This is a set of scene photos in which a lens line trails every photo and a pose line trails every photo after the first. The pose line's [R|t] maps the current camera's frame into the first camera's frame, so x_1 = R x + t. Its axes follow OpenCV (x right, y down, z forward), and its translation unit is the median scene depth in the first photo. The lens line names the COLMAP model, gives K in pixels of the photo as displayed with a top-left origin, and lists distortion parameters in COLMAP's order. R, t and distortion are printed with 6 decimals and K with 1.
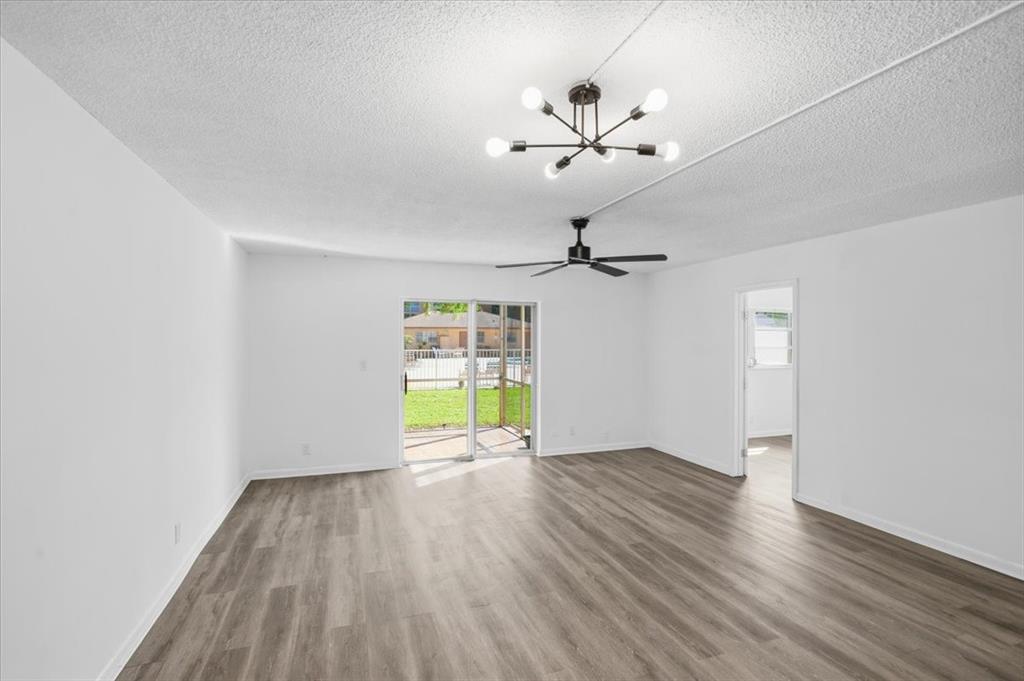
lens RADIAL K [[496.7, 0, 511.3], [0, 496.7, 327.4], [0, 0, 1]] dist [-0.021492, 0.000549]
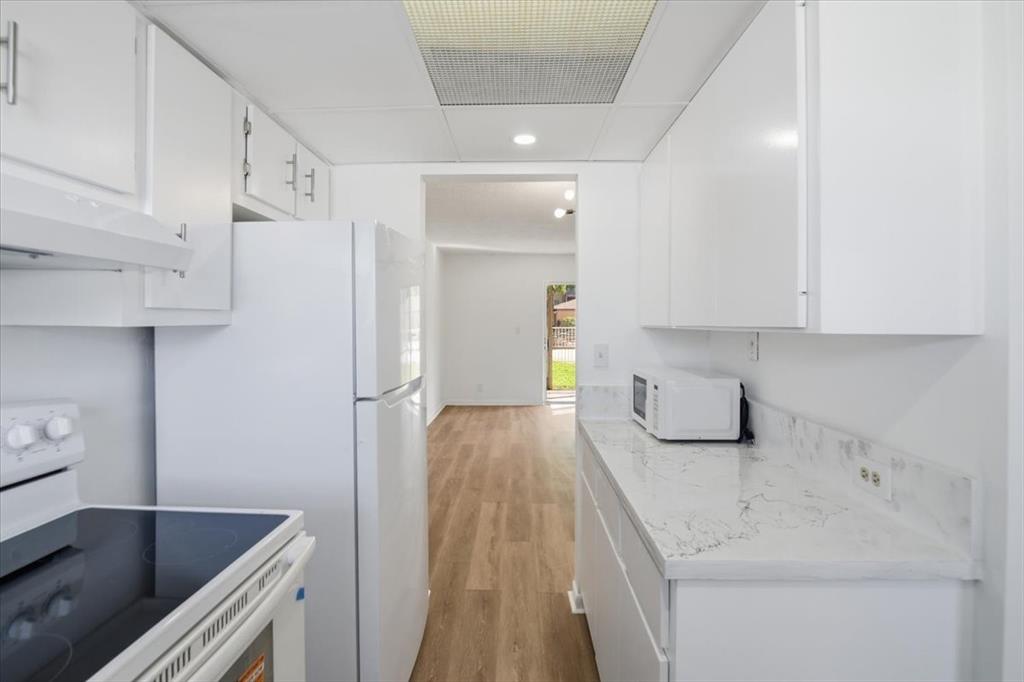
lens RADIAL K [[517.4, 0, 510.7], [0, 517.4, 325.3], [0, 0, 1]] dist [-0.020037, 0.000355]
pose [[0.944612, 0.007580, -0.328102, 0.254241], [0.001180, 0.999648, 0.026492, 0.034440], [0.328188, -0.025412, 0.944271, -0.611408]]
